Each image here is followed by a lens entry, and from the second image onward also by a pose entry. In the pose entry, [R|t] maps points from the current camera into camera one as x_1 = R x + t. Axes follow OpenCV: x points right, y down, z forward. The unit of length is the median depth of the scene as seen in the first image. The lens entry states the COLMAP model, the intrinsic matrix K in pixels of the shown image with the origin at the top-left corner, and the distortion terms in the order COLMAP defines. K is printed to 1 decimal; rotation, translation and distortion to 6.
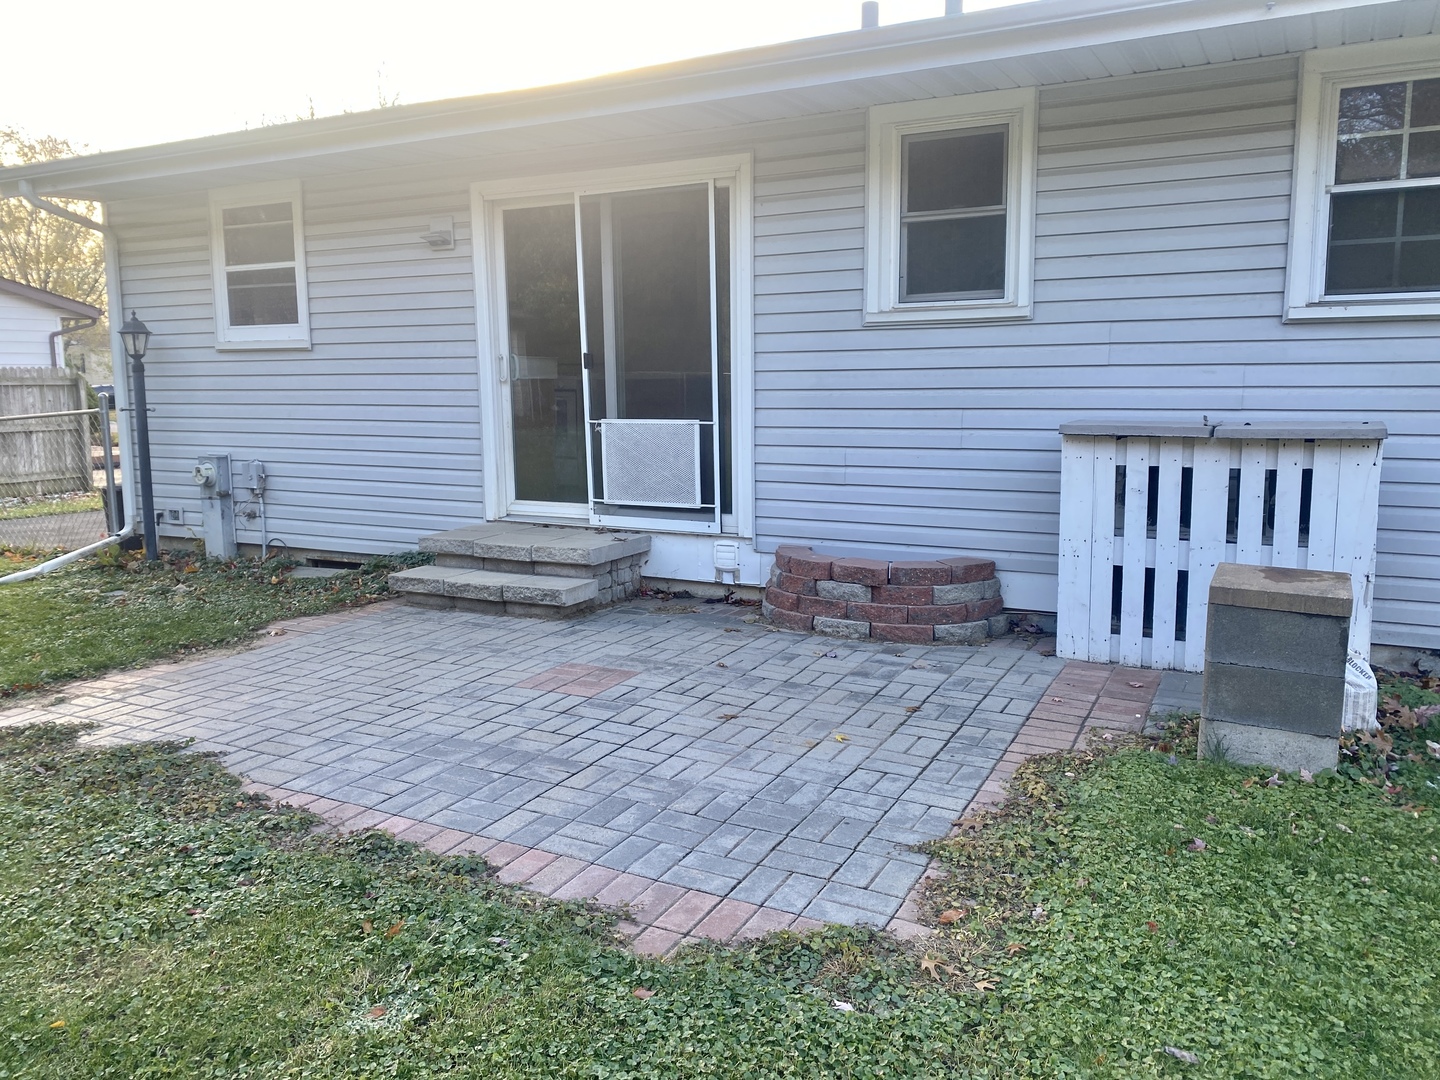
lens RADIAL K [[1092.7, 0, 720.1], [0, 1092.7, 530.8], [0, 0, 1]] dist [0.022930, -0.002178]
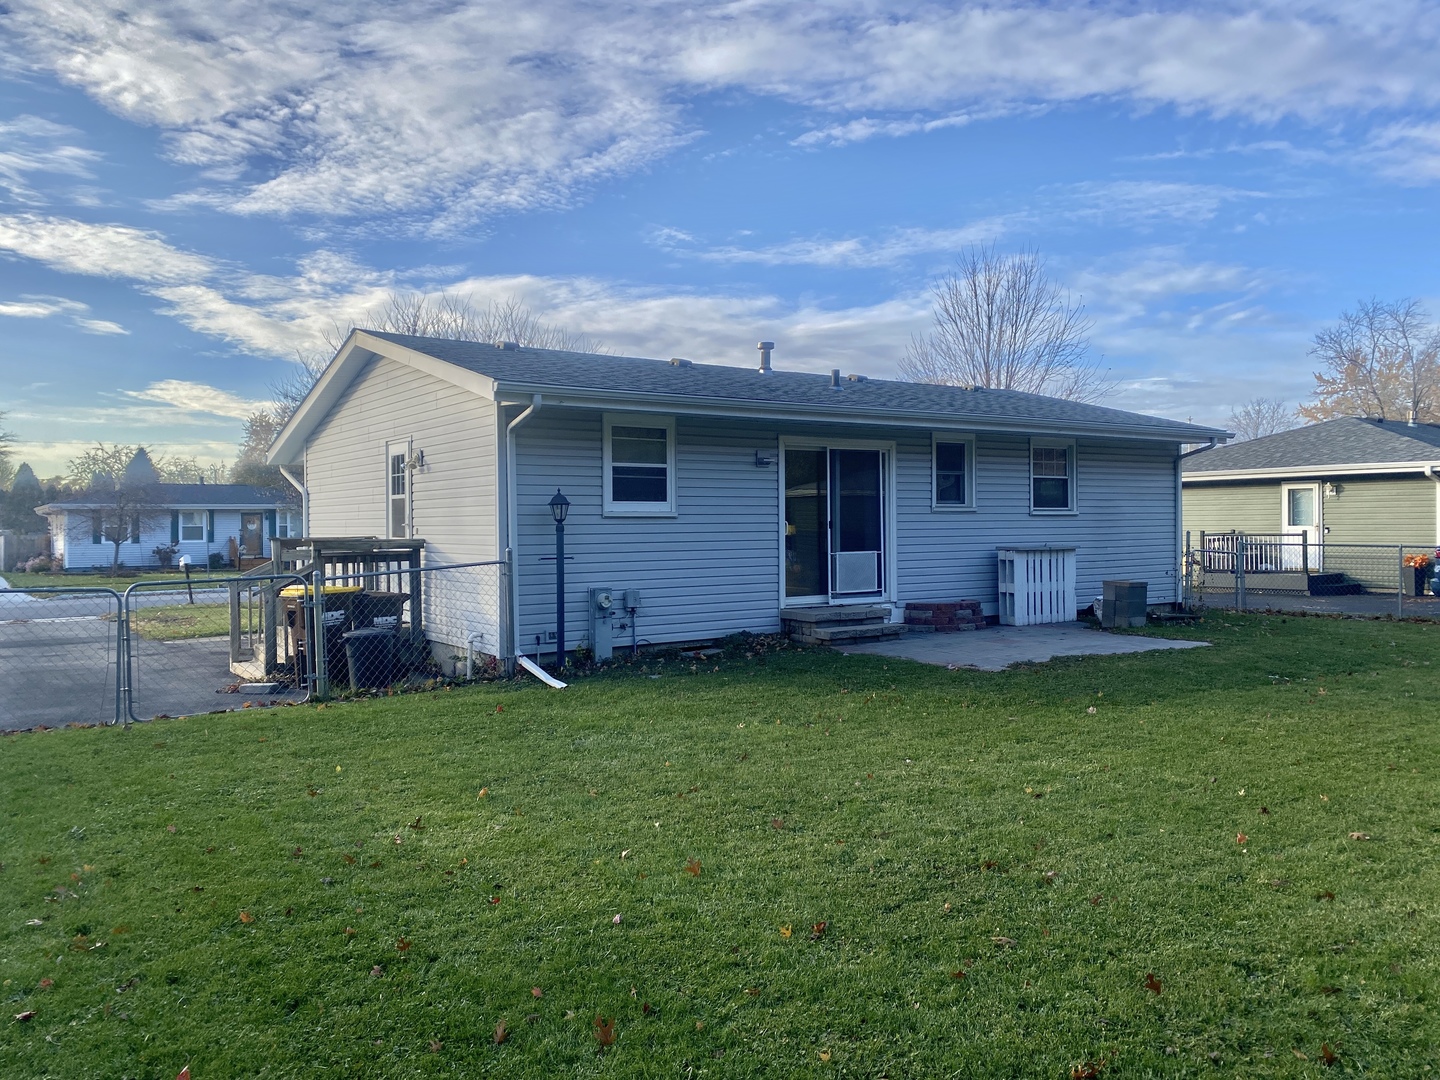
lens RADIAL K [[1092.7, 0, 720.1], [0, 1092.7, 530.8], [0, 0, 1]] dist [0.022930, -0.002178]
pose [[0.460017, 0.002716, 0.887906, -1.795064], [0.130988, 0.988846, -0.070889, -0.021634], [-0.878195, 0.148916, 0.454530, 0.207085]]
